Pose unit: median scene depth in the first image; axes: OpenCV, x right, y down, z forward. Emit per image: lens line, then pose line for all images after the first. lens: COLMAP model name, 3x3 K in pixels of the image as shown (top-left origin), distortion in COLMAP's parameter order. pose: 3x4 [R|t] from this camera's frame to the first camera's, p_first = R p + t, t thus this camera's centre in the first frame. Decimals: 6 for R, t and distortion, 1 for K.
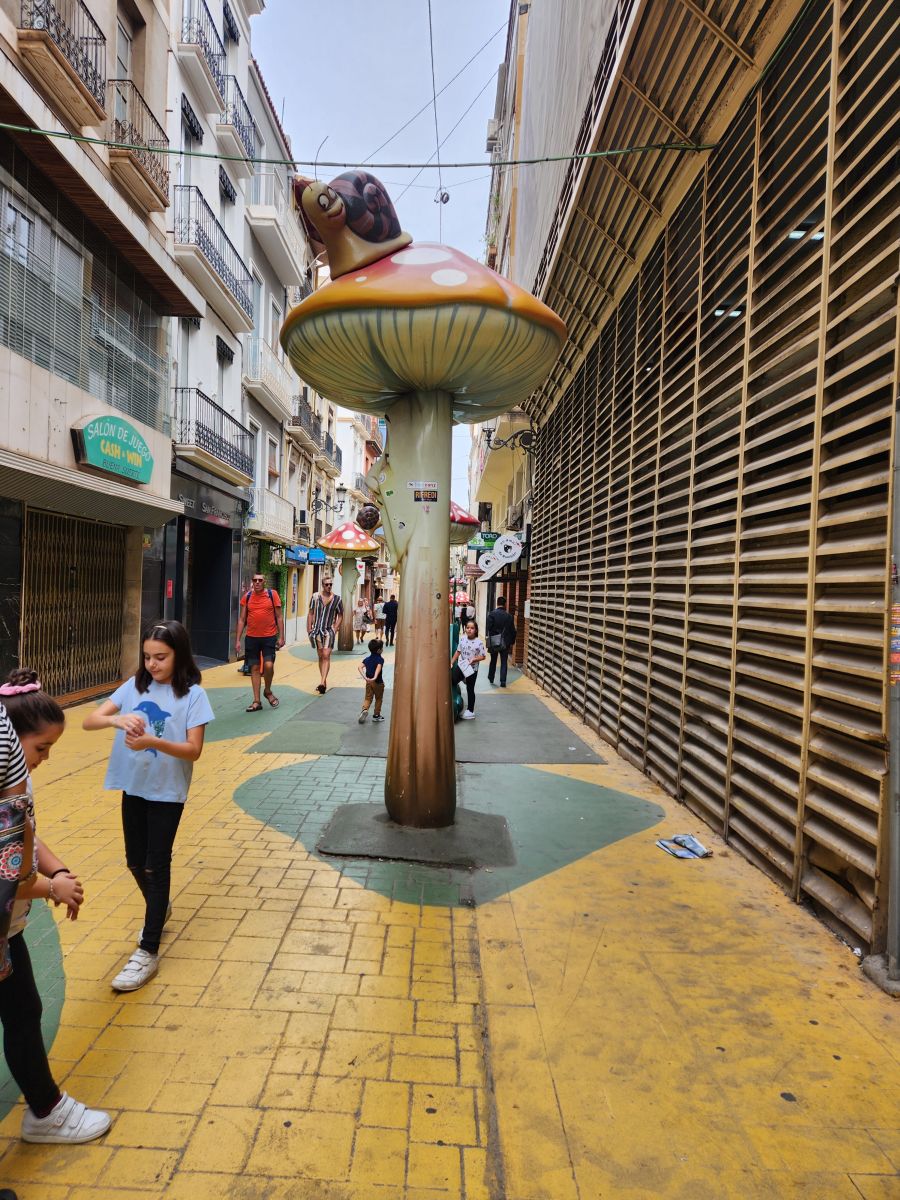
lens RADIAL K [[791.2, 0, 450.0], [0, 791.2, 600.0], [0, 0, 1]] dist [0.000678, -0.000089]
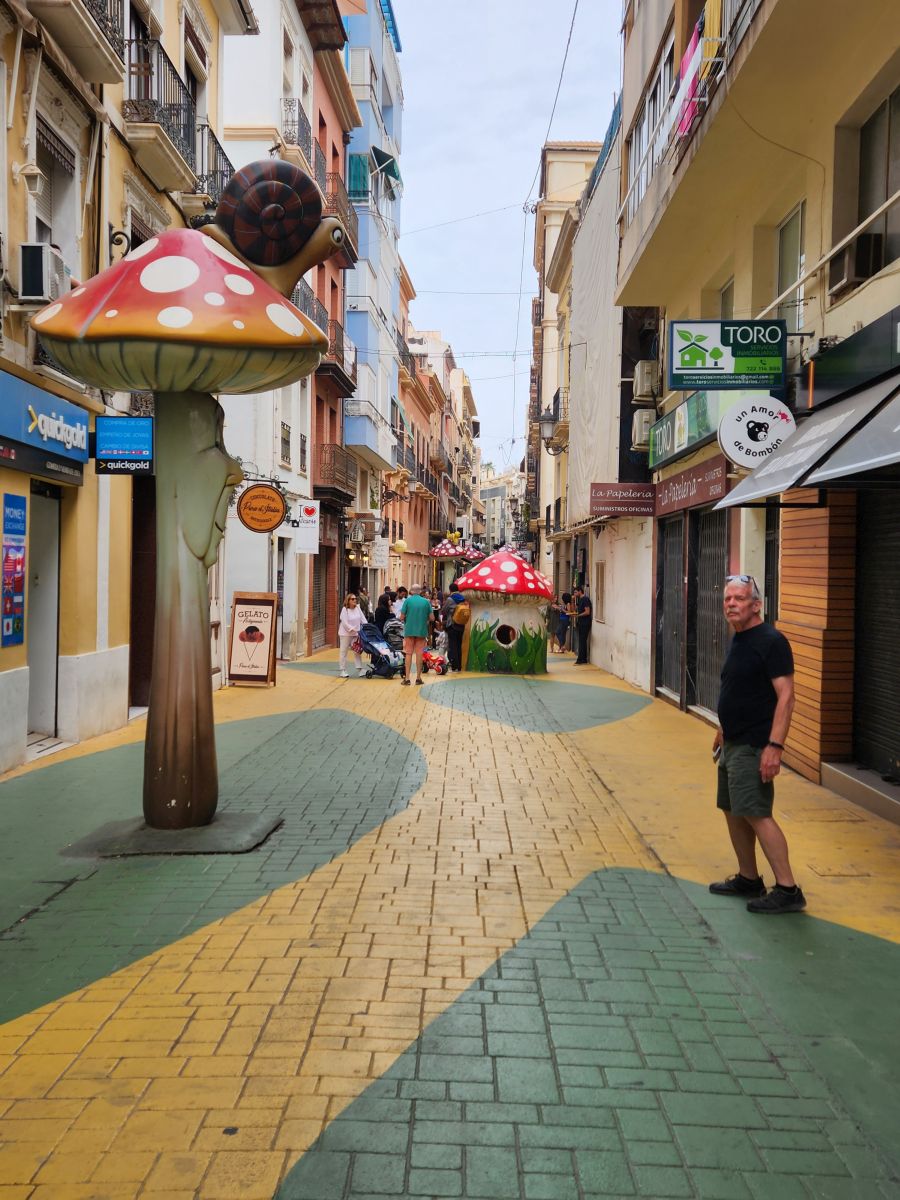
lens RADIAL K [[1211.6, 0, 429.9], [0, 1211.6, 593.7], [0, 0, 1]] dist [0.064573, -0.002049]
pose [[0.999076, -0.020857, -0.037585, -0.048304], [0.020911, 0.999781, 0.001067, 0.001876], [0.037554, -0.001852, 0.999293, 0.654108]]
